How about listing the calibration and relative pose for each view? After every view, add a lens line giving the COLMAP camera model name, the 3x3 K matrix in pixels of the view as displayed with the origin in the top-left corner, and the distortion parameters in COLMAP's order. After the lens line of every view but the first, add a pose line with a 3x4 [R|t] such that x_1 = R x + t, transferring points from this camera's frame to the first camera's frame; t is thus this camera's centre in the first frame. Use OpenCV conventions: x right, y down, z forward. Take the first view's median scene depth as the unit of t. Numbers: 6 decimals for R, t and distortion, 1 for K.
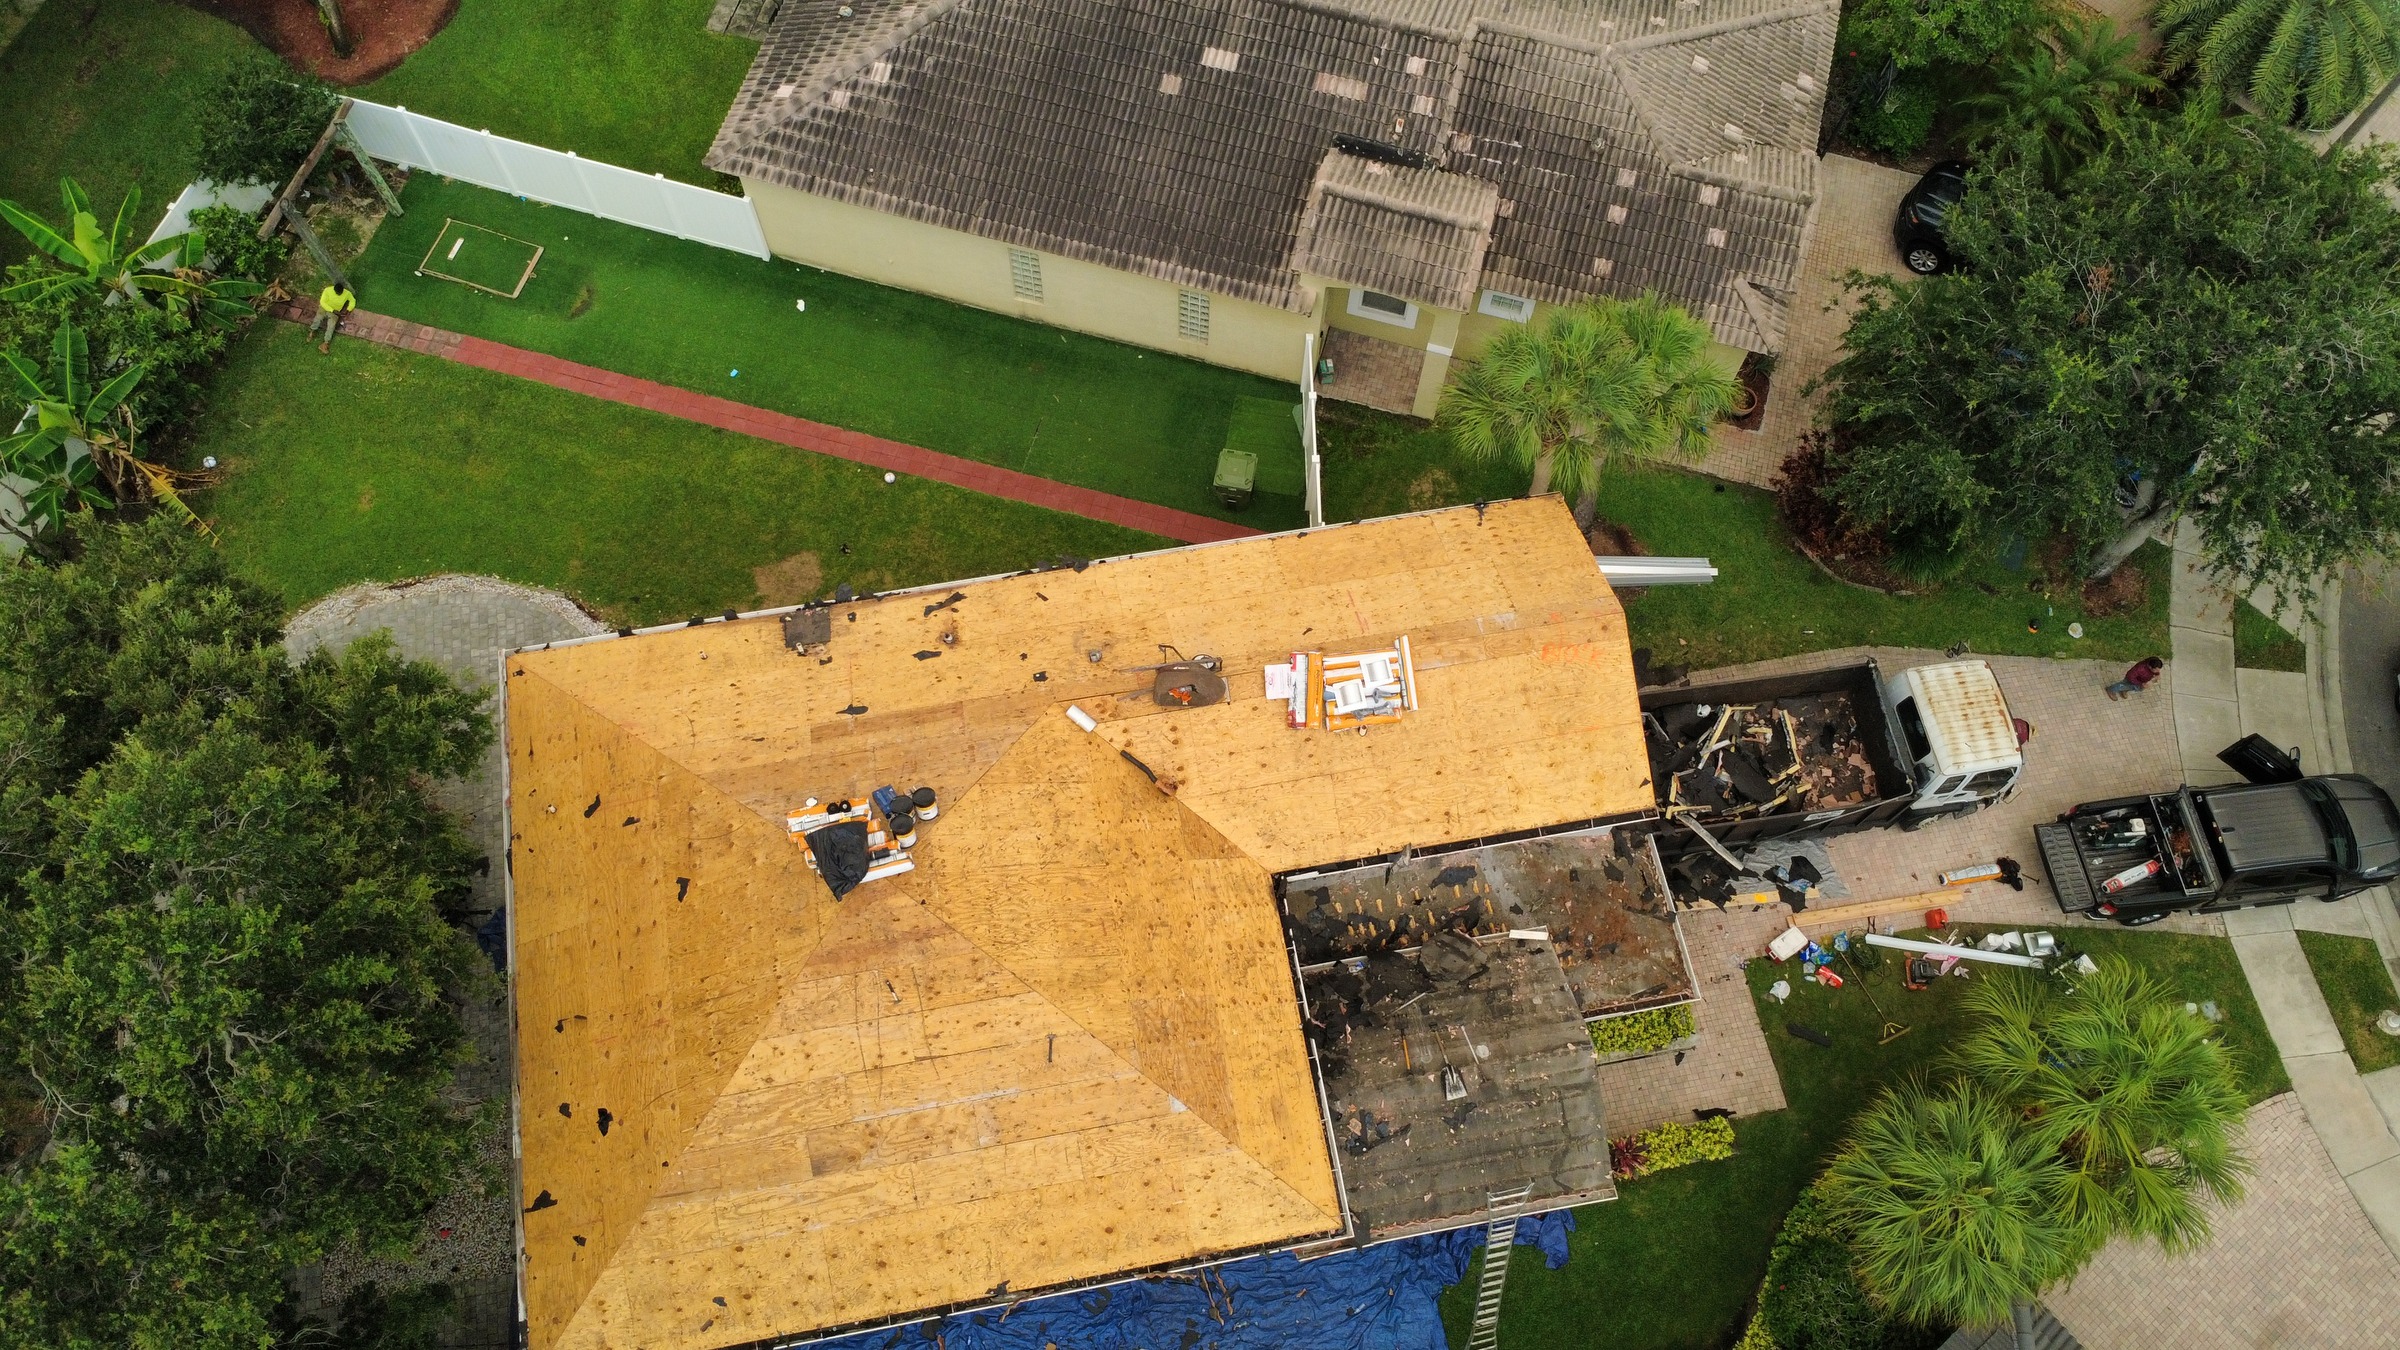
lens RADIAL K [[1754.2, 0, 1196.1], [0, 1754.2, 679.3], [0, 0, 1]] dist [0.004735, 0.001317]
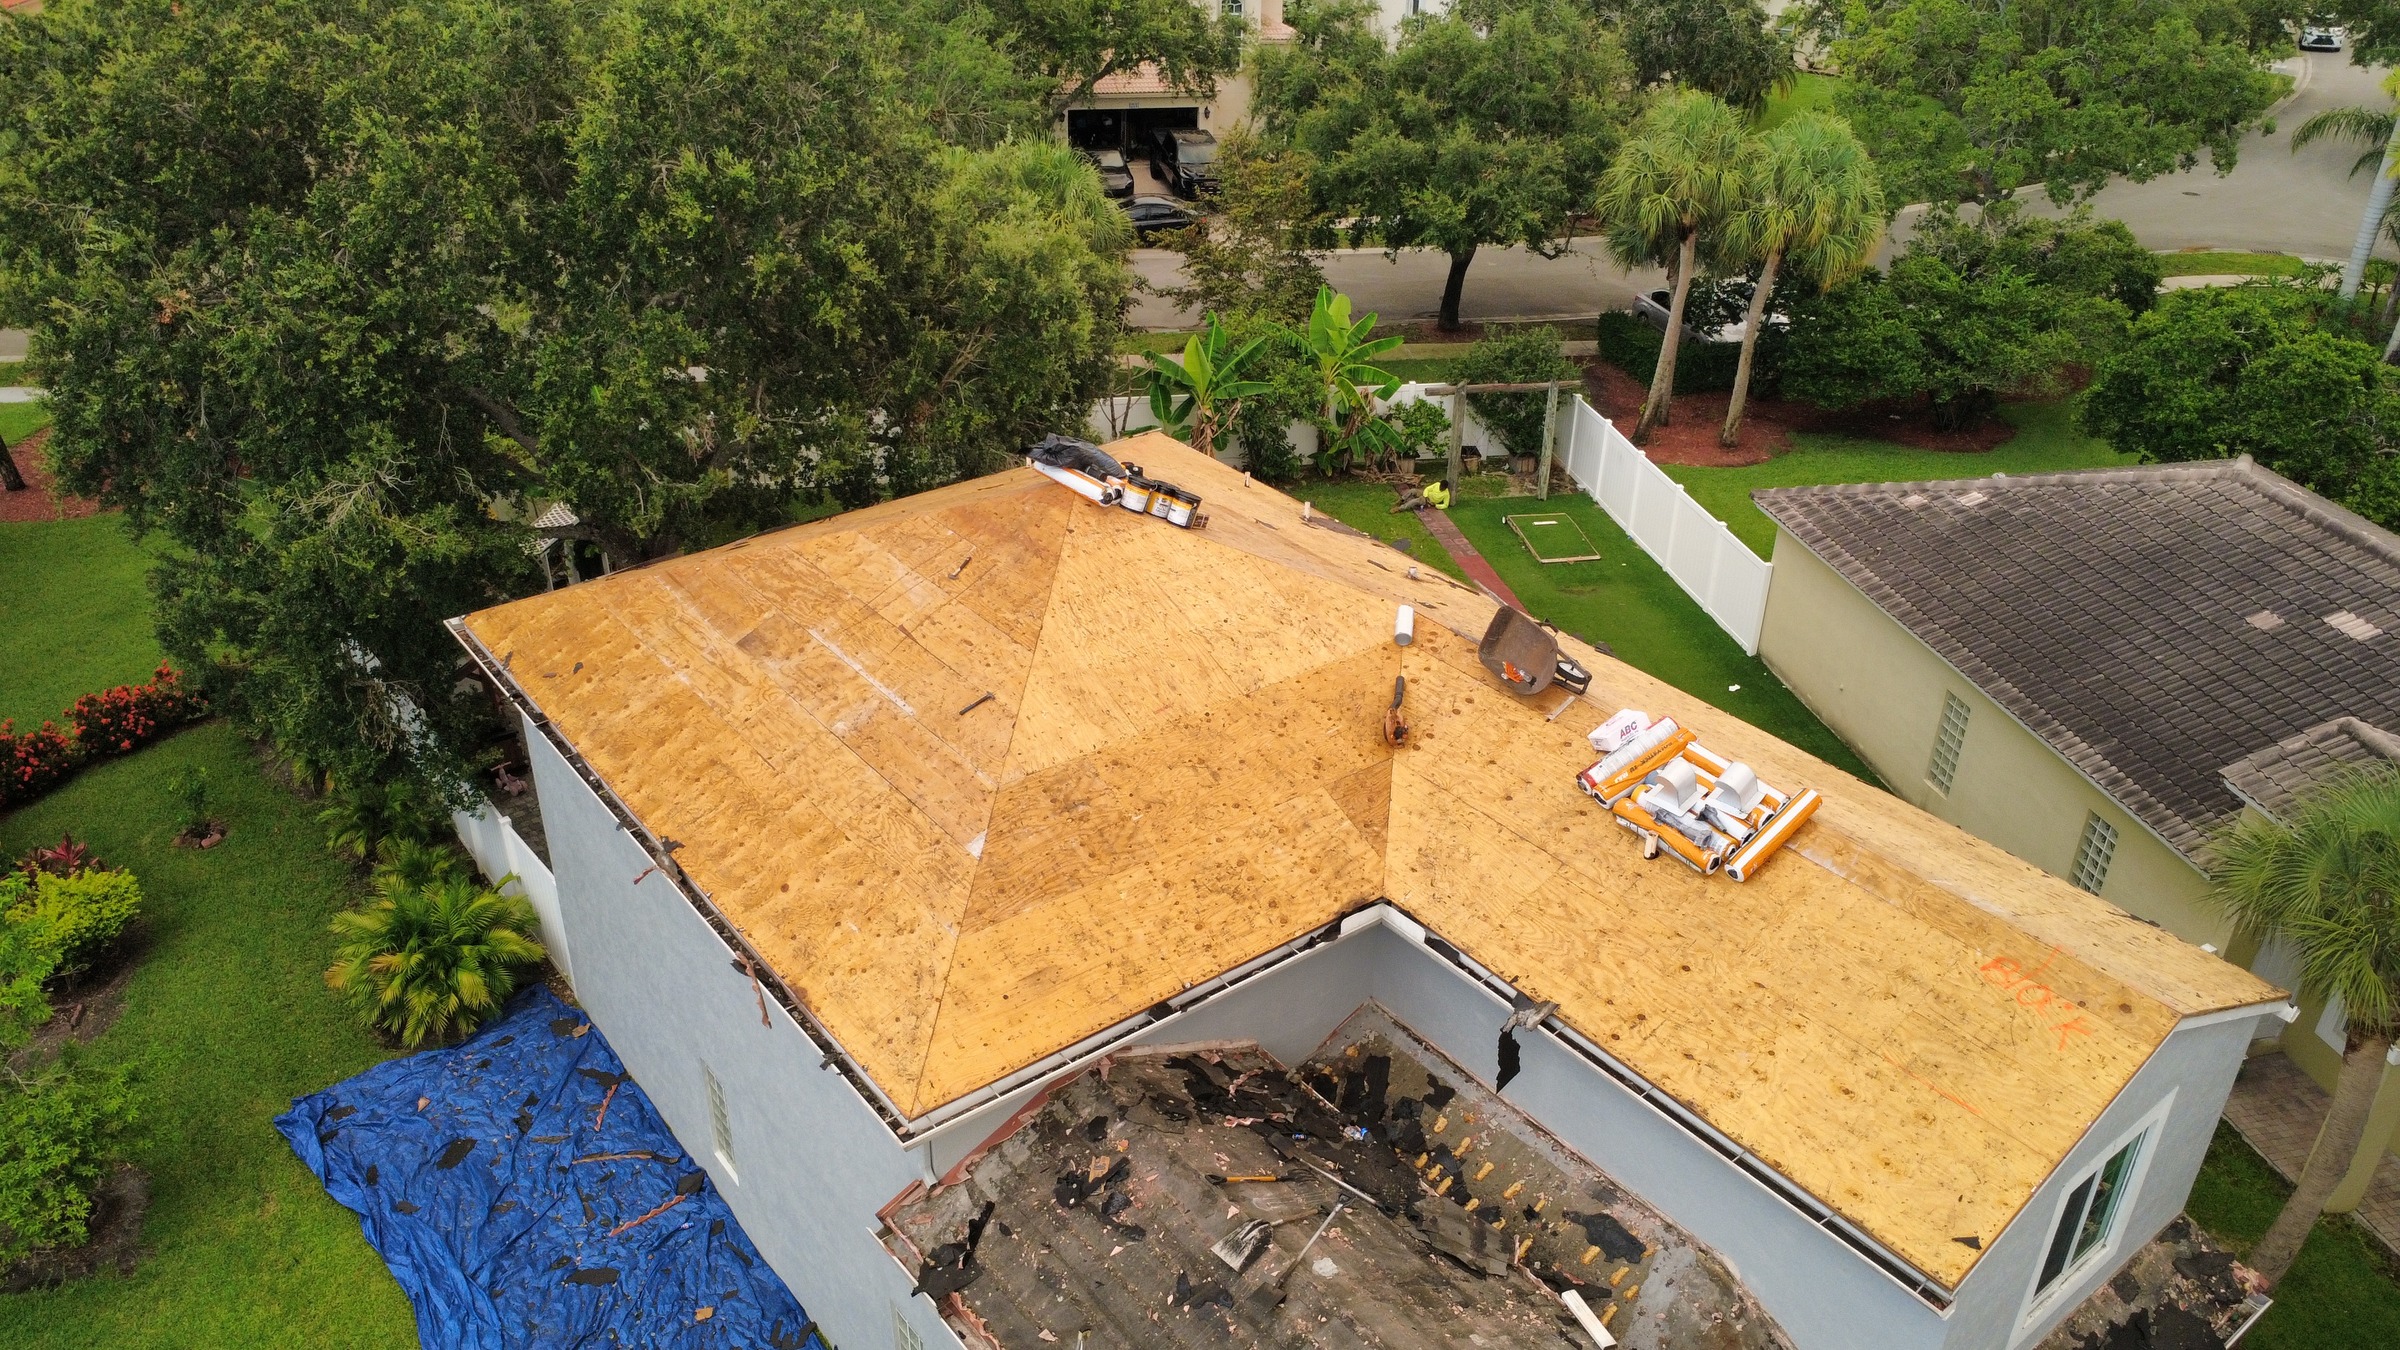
lens RADIAL K [[1754.2, 0, 1203.6], [0, 1754.2, 676.6], [0, 0, 1]] dist [0.004735, 0.001317]
pose [[0.464133, 0.416404, -0.781785, 0.383012], [-0.815658, 0.545065, -0.193923, 0.195089], [0.345374, 0.727676, 0.592626, 0.428819]]
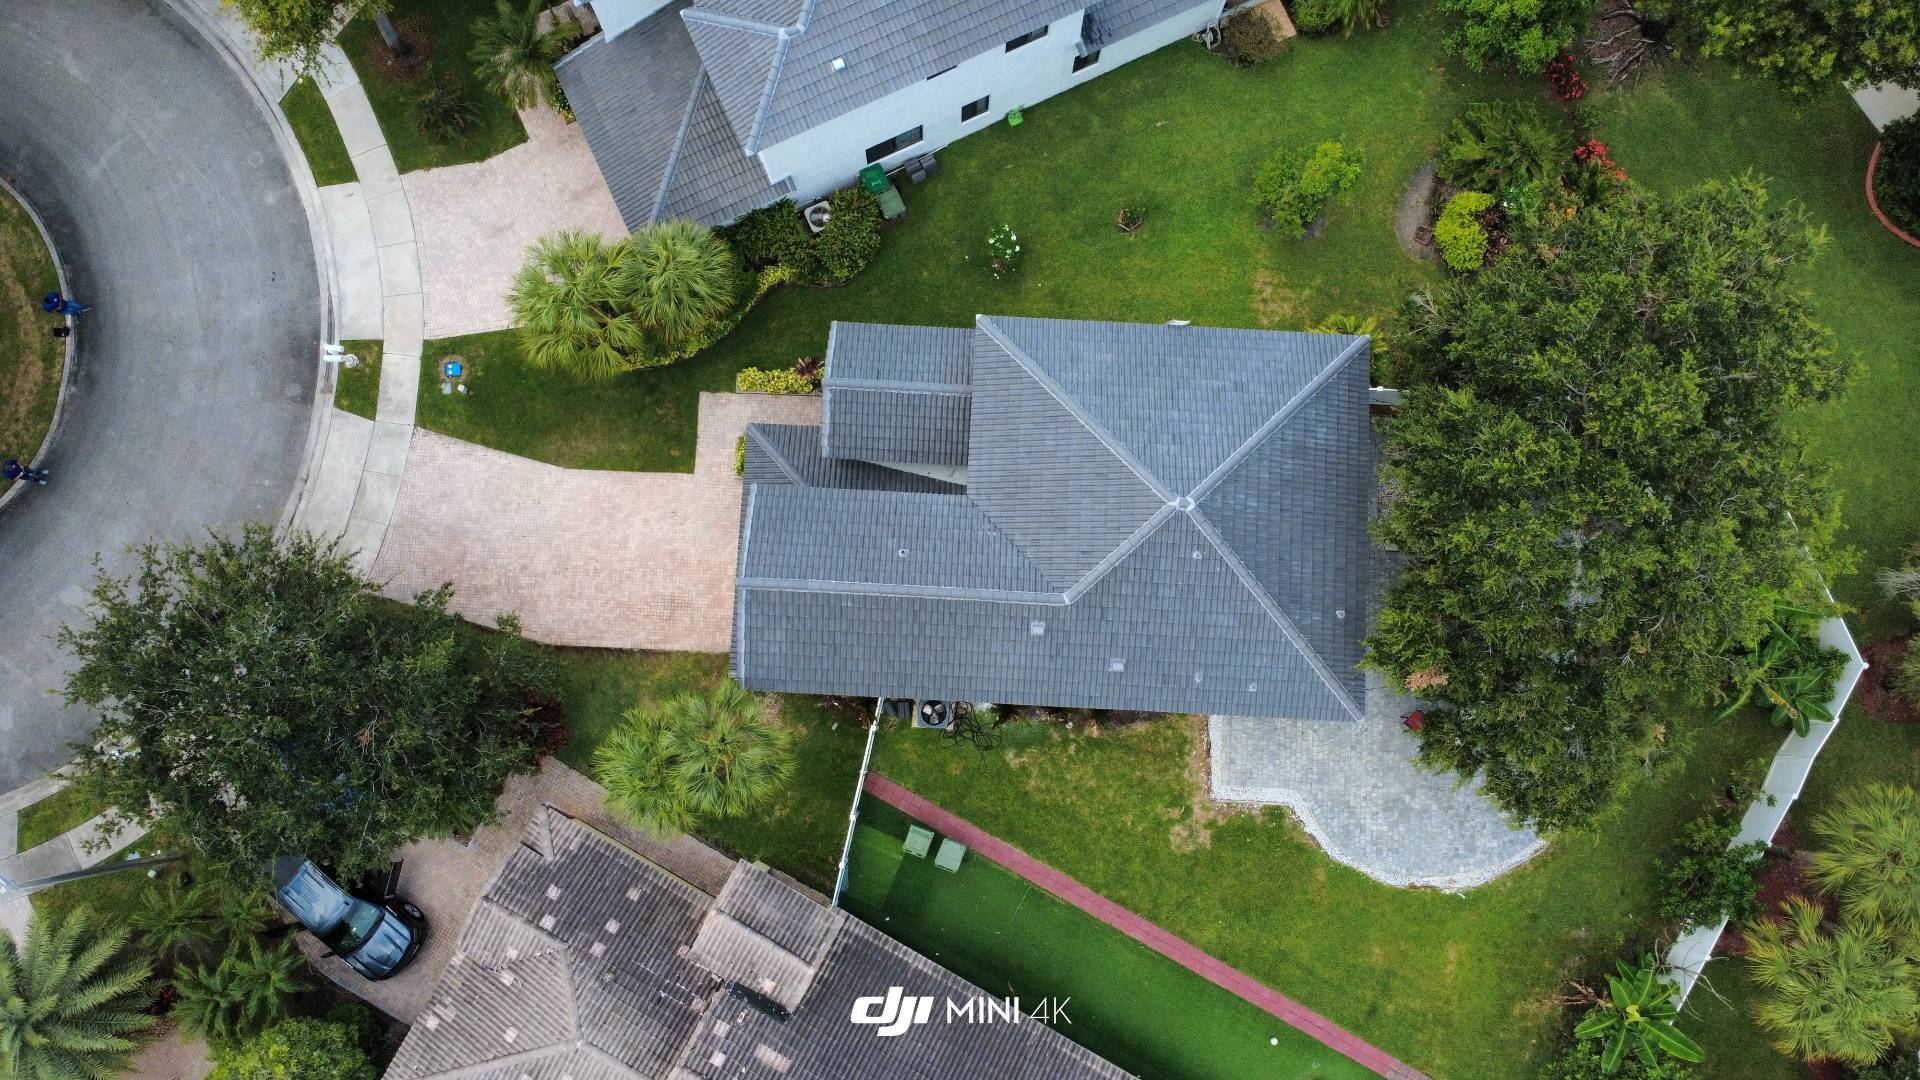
lens RADIAL K [[1403.3, 0, 958.5], [0, 1403.3, 538.5], [0, 0, 1]] dist [0.004735, 0.001317]
pose [[-0.972636, -0.232279, 0.005071, 0.028220], [0.202617, -0.837346, 0.507739, -0.536261], [-0.113691, 0.494873, 0.861496, -0.205205]]
